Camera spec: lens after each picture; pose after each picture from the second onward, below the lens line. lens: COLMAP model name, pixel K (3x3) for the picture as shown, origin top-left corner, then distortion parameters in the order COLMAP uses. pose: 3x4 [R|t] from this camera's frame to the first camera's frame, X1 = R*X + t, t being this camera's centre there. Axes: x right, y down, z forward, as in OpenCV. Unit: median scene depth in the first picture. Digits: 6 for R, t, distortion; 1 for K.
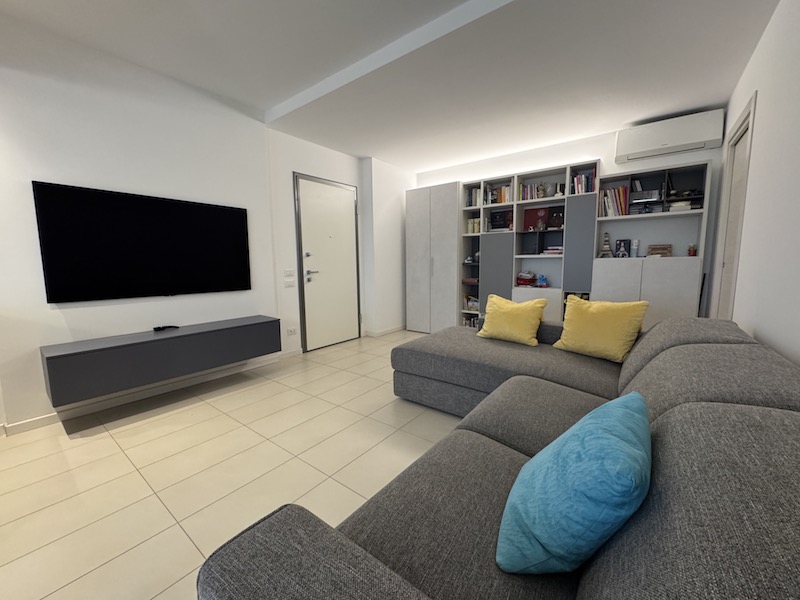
lens RADIAL K [[319.5, 0, 399.8], [0, 319.5, 300.2], [0, 0, 1]] dist [-0.006449, 0.001352]
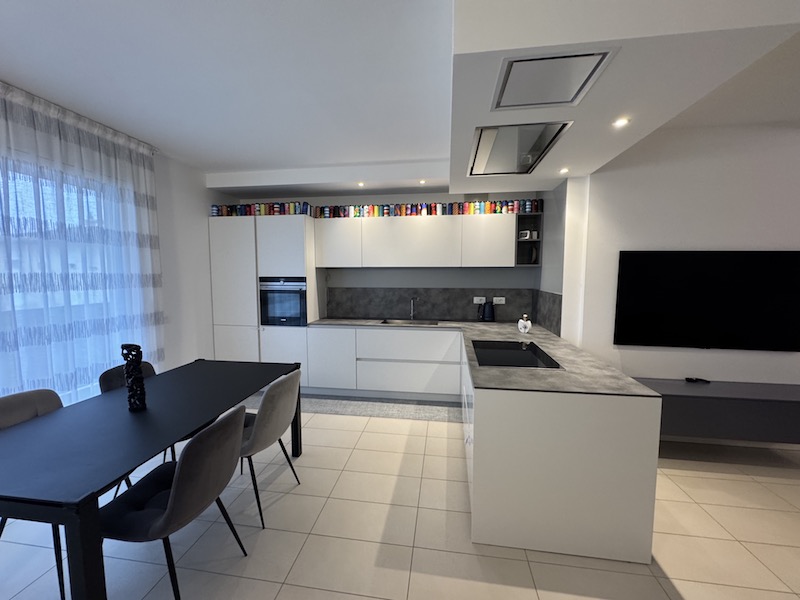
lens RADIAL K [[319.5, 0, 398.7], [0, 319.5, 299.3], [0, 0, 1]] dist [-0.006449, 0.001352]
pose [[0.483949, 0.084000, -0.871055, -0.242401], [-0.112665, 0.993079, 0.033172, -0.065895], [0.867813, 0.082084, 0.490063, -0.229387]]
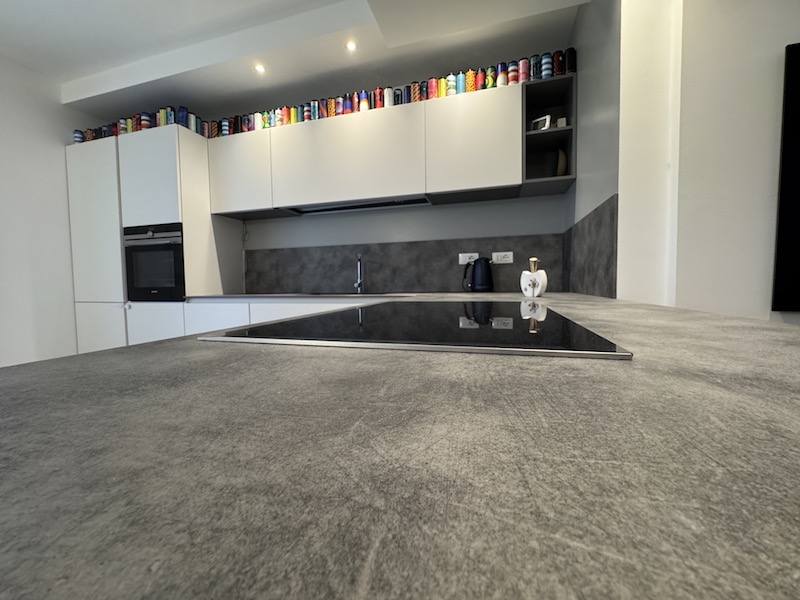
lens RADIAL K [[319.5, 0, 399.9], [0, 319.5, 300.7], [0, 0, 1]] dist [-0.006449, 0.001352]
pose [[0.358944, 0.057072, -0.931613, -0.500554], [-0.103778, 0.994380, 0.020933, 0.025350], [0.927572, 0.089167, 0.362849, 0.183398]]
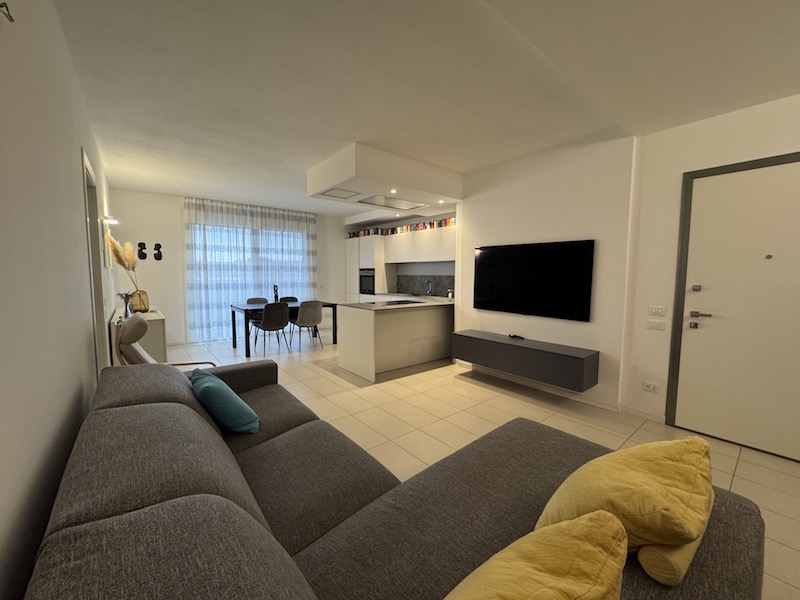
lens RADIAL K [[319.5, 0, 399.1], [0, 319.5, 298.8], [0, 0, 1]] dist [-0.006449, 0.001352]
pose [[-0.229534, 0.087320, -0.969376, 0.514562], [-0.119069, 0.985967, 0.117008, -0.127315], [0.965990, 0.142280, -0.215916, 0.554748]]
